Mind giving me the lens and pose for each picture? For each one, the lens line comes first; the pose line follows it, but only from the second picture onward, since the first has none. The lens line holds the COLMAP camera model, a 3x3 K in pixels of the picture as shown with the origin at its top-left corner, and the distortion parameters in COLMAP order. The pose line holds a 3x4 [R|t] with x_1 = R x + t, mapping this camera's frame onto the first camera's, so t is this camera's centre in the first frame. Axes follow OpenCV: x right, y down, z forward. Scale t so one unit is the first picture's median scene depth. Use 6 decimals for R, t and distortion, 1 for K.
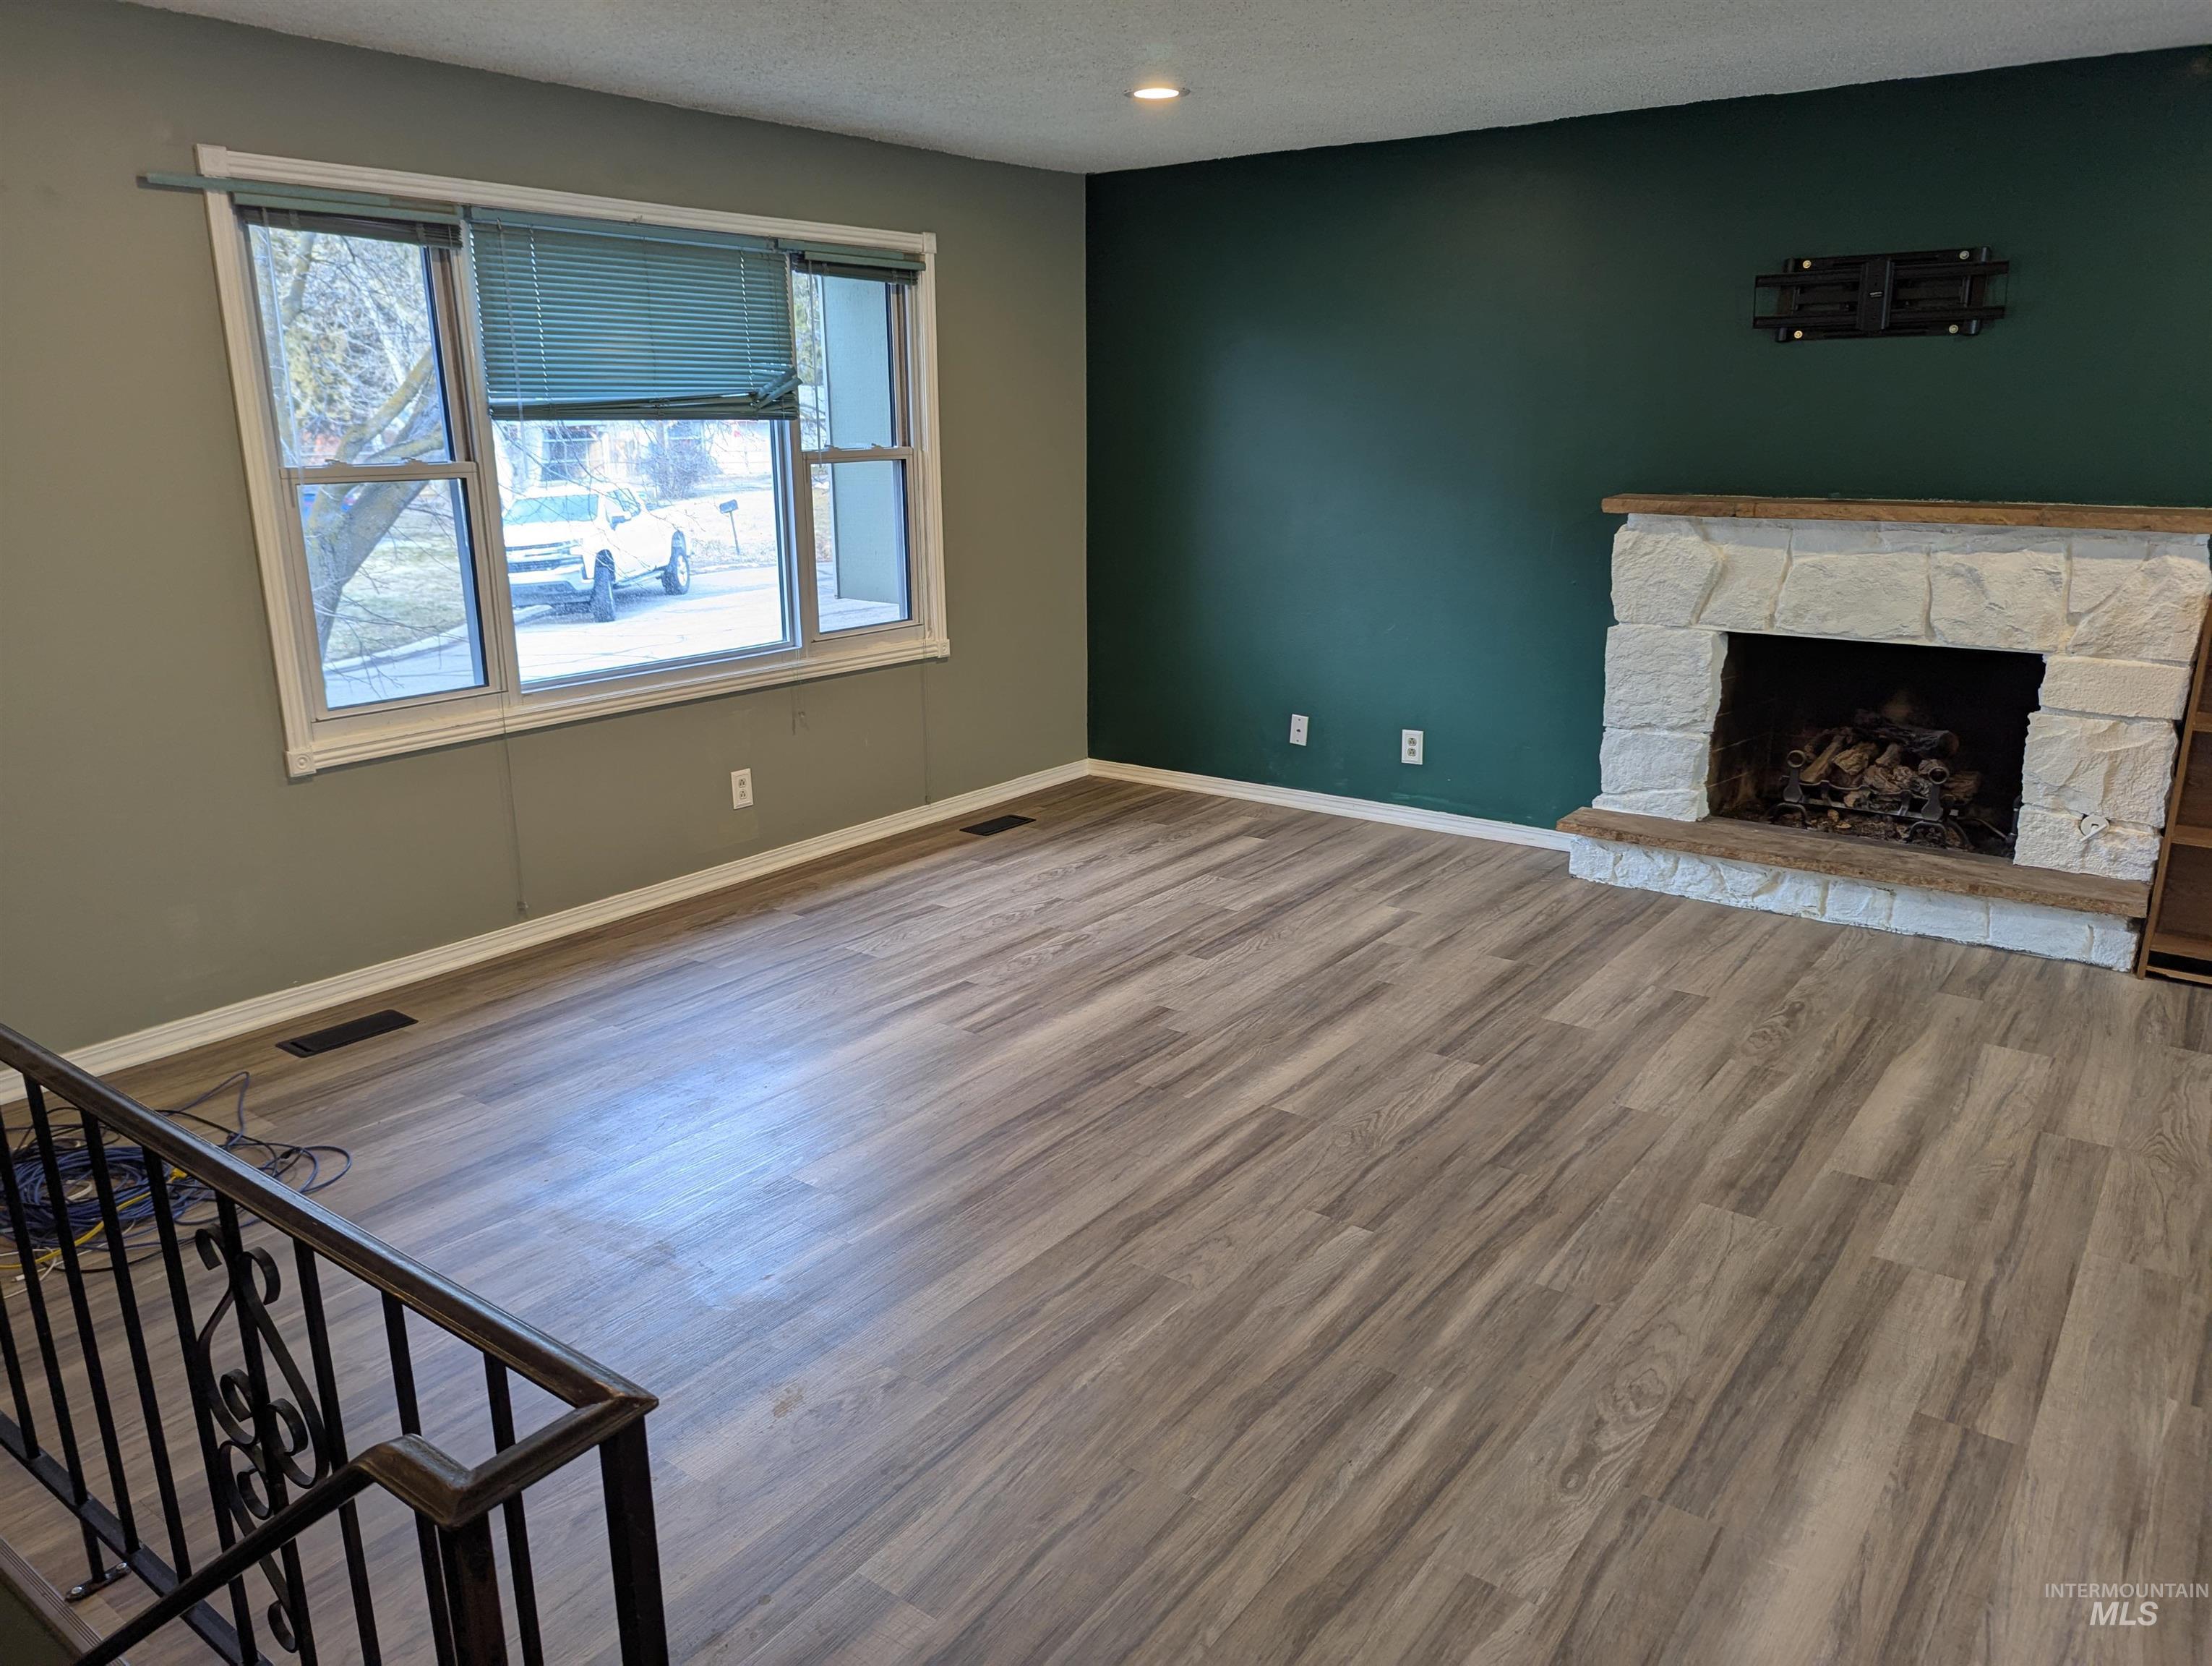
lens RADIAL K [[1535.2, 0, 1106.0], [0, 1535.2, 833.0], [0, 0, 1]] dist [0.011635, -0.001885]
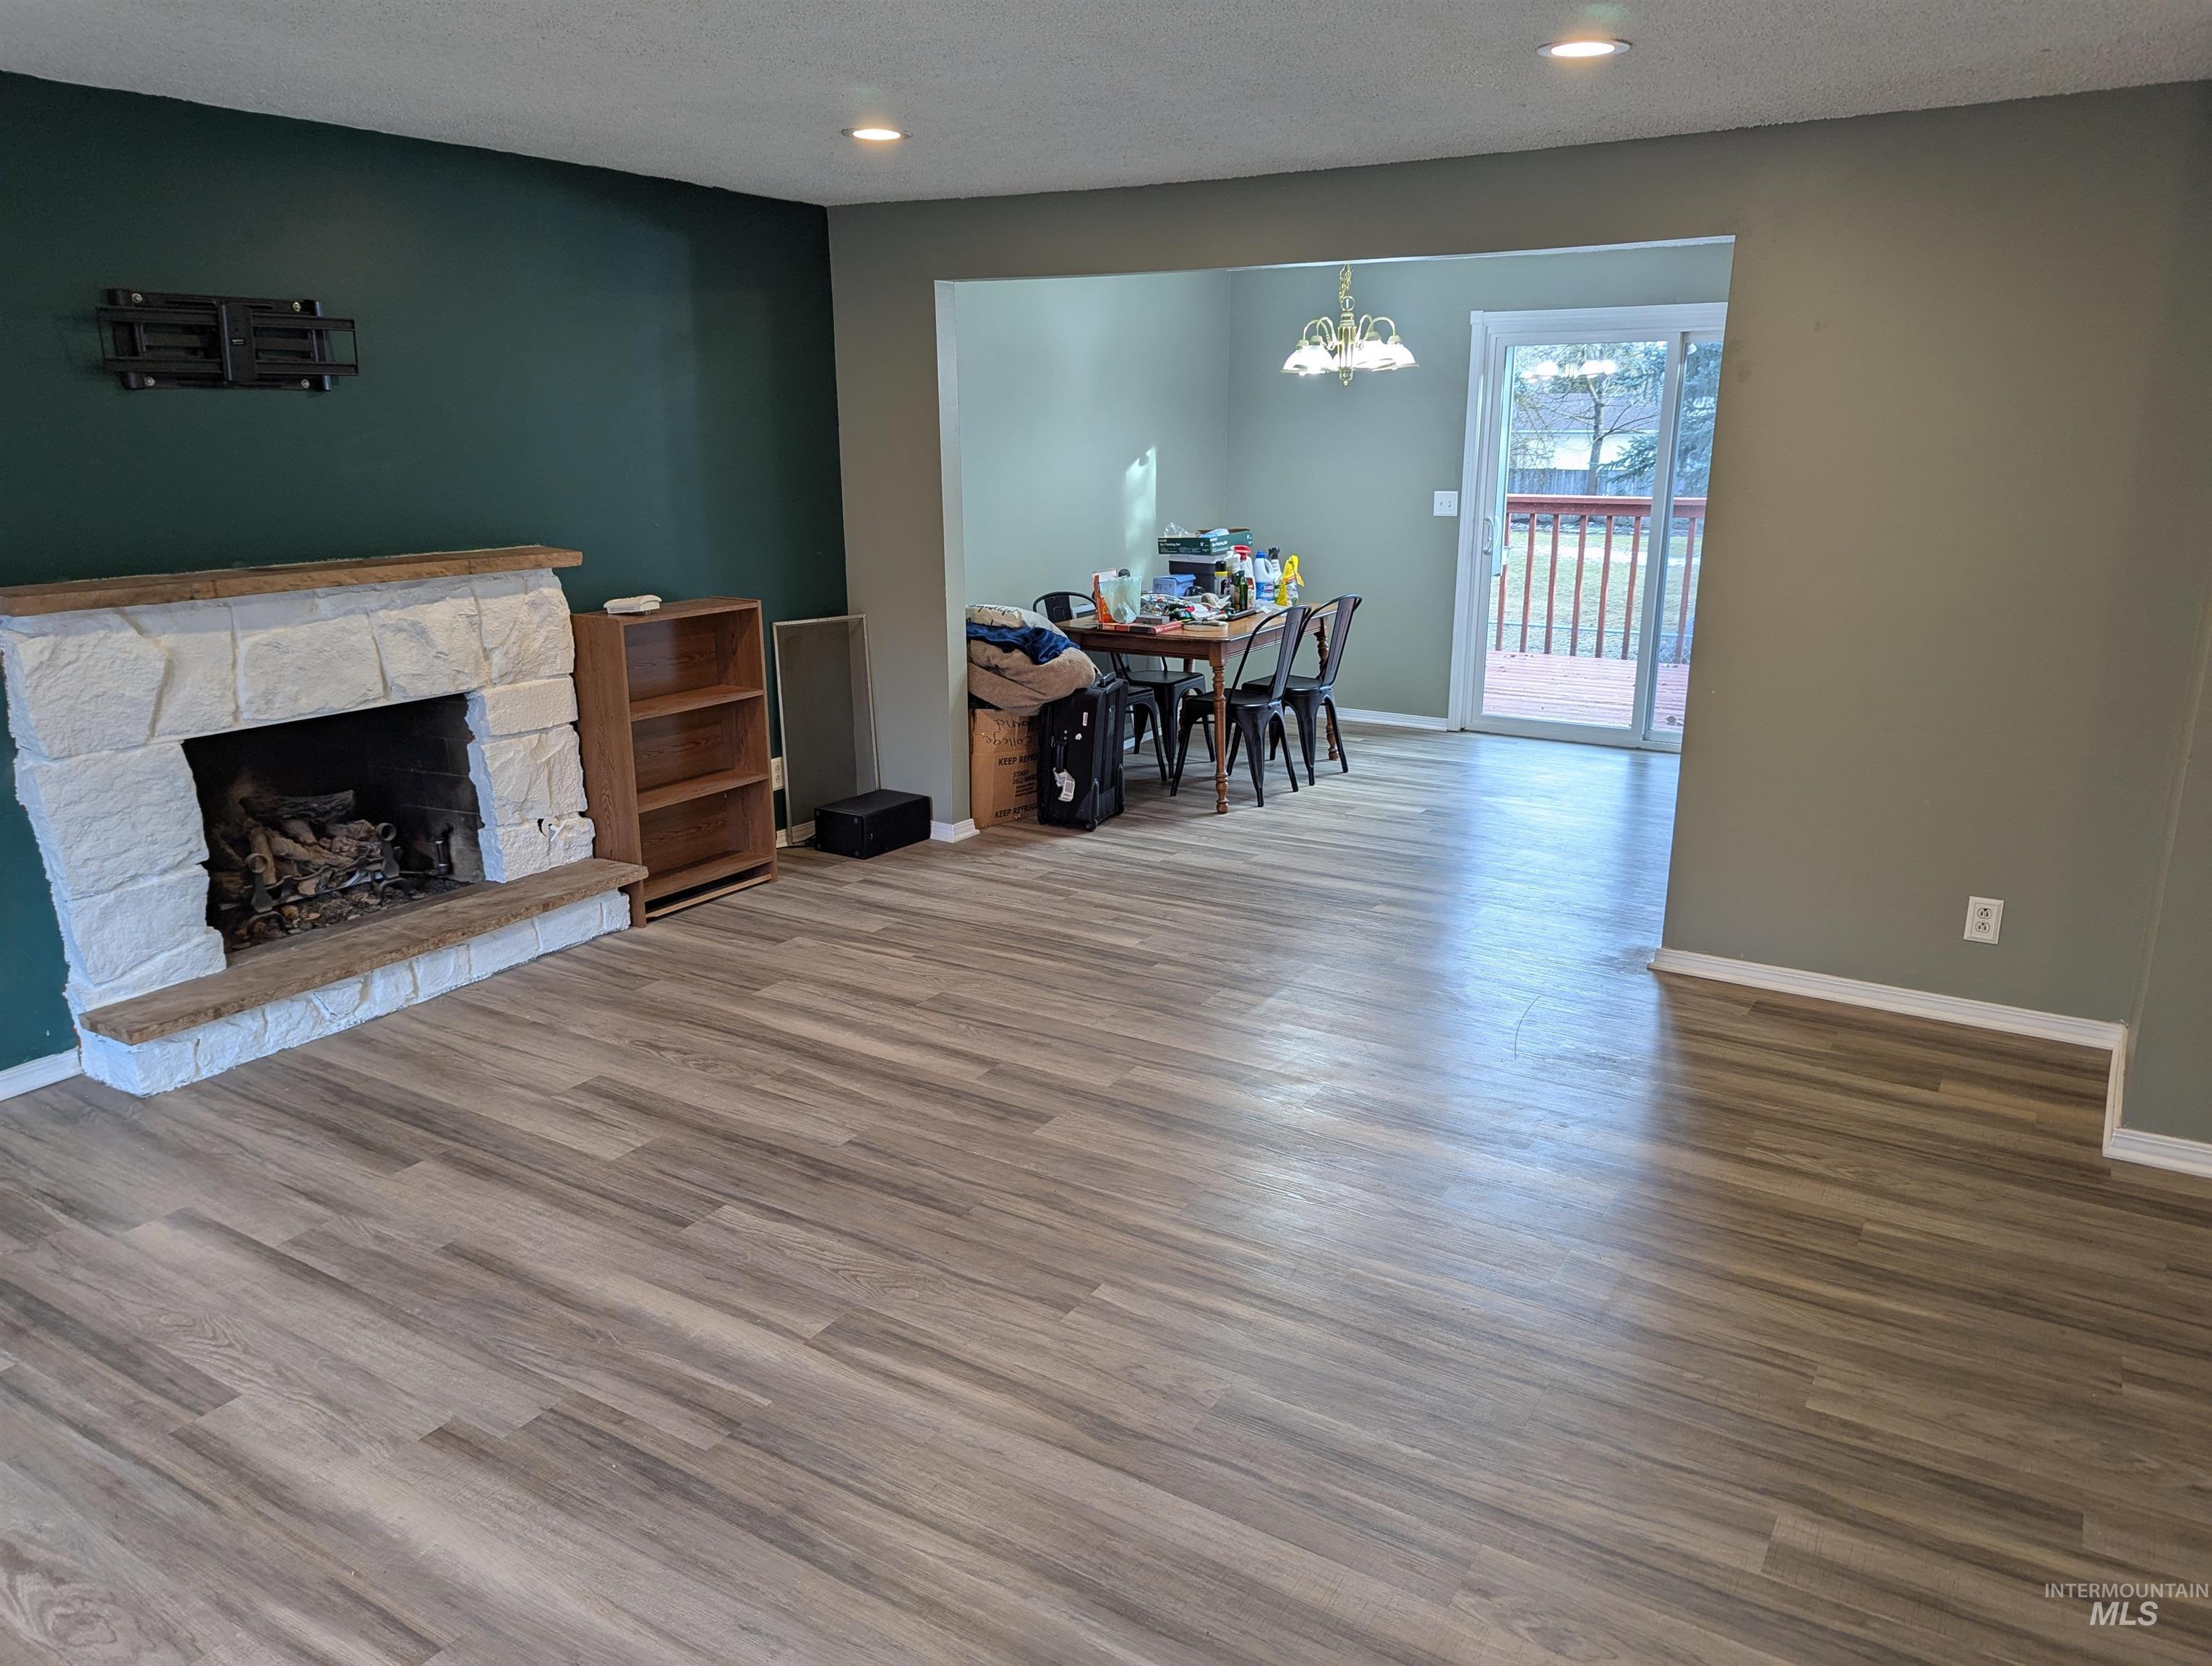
lens RADIAL K [[1524.8, 0, 1106.0], [0, 1524.8, 833.0], [0, 0, 1]] dist [0.002516, 0.001281]
pose [[-0.091358, -0.252253, 0.963339, -0.486449], [0.262671, 0.927020, 0.267653, -0.193049], [-0.960551, 0.277494, -0.018431, 0.622019]]
